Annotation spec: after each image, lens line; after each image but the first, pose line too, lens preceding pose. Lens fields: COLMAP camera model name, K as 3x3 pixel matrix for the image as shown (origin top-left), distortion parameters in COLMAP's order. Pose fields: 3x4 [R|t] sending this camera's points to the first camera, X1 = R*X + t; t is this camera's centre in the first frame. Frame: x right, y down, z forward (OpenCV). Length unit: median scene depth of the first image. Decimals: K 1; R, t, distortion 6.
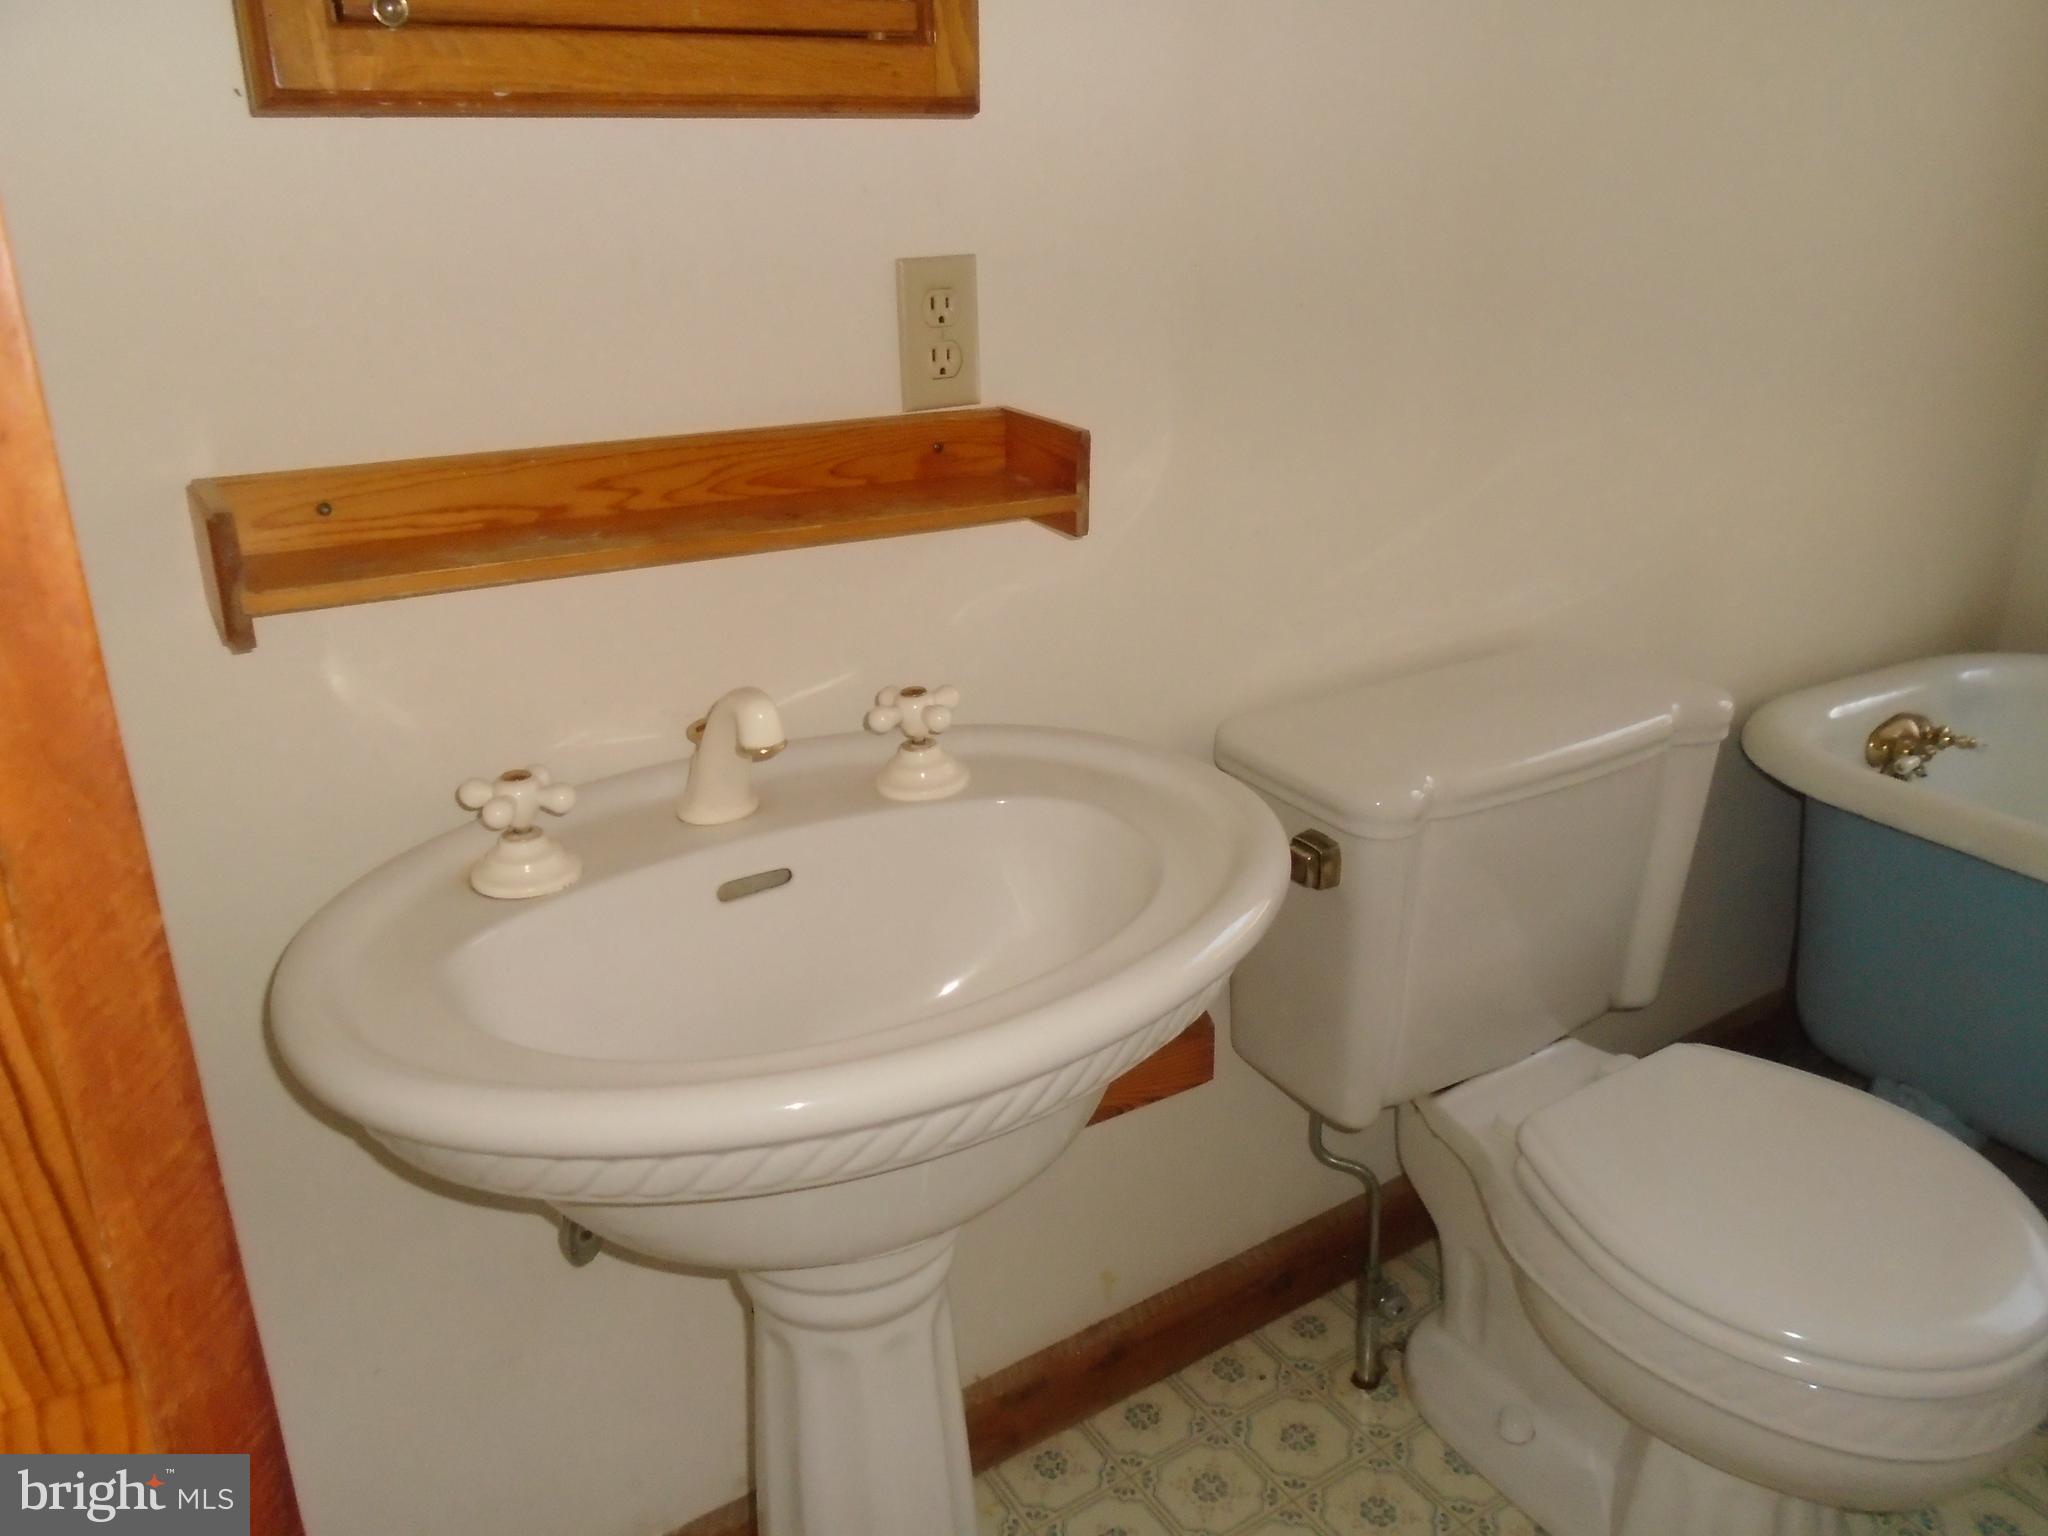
lens RADIAL K [[1551.8, 0, 1015.0], [0, 1551.8, 763.8], [0, 0, 1]] dist [-0.014161, -0.000504]
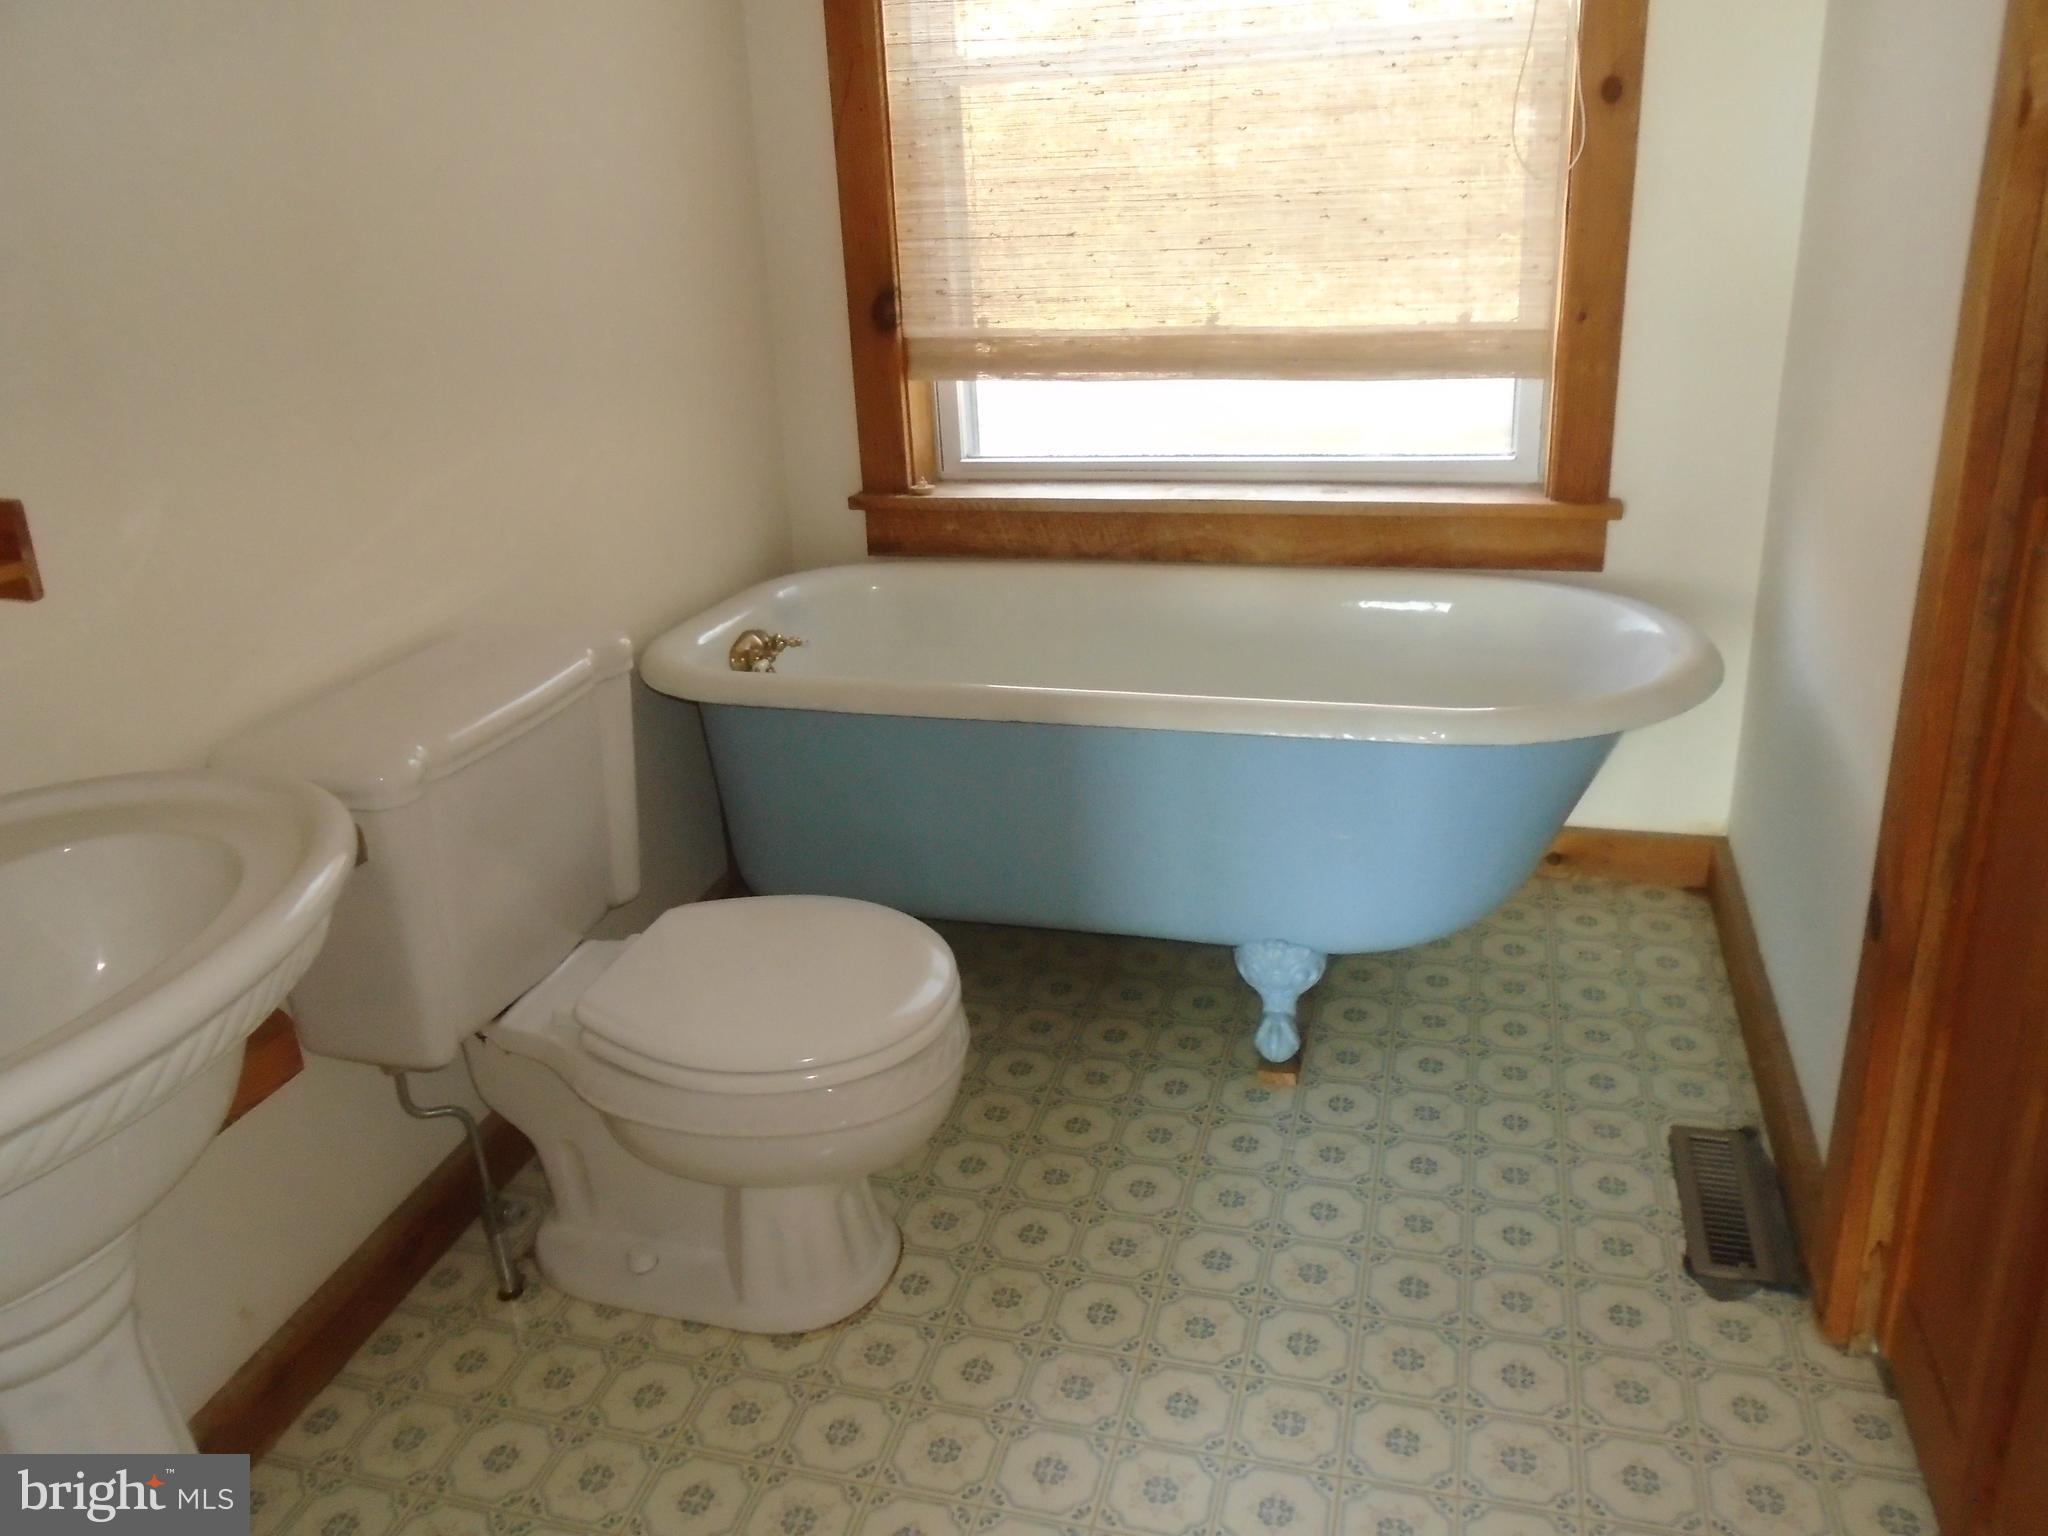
lens RADIAL K [[1551.8, 0, 1023.5], [0, 1551.8, 772.5], [0, 0, 1]] dist [-0.014161, -0.000504]
pose [[0.738751, -0.259618, 0.621969, -0.104760], [0.269887, 0.959565, 0.079973, 0.045801], [-0.617582, 0.108781, 0.778947, -0.159548]]
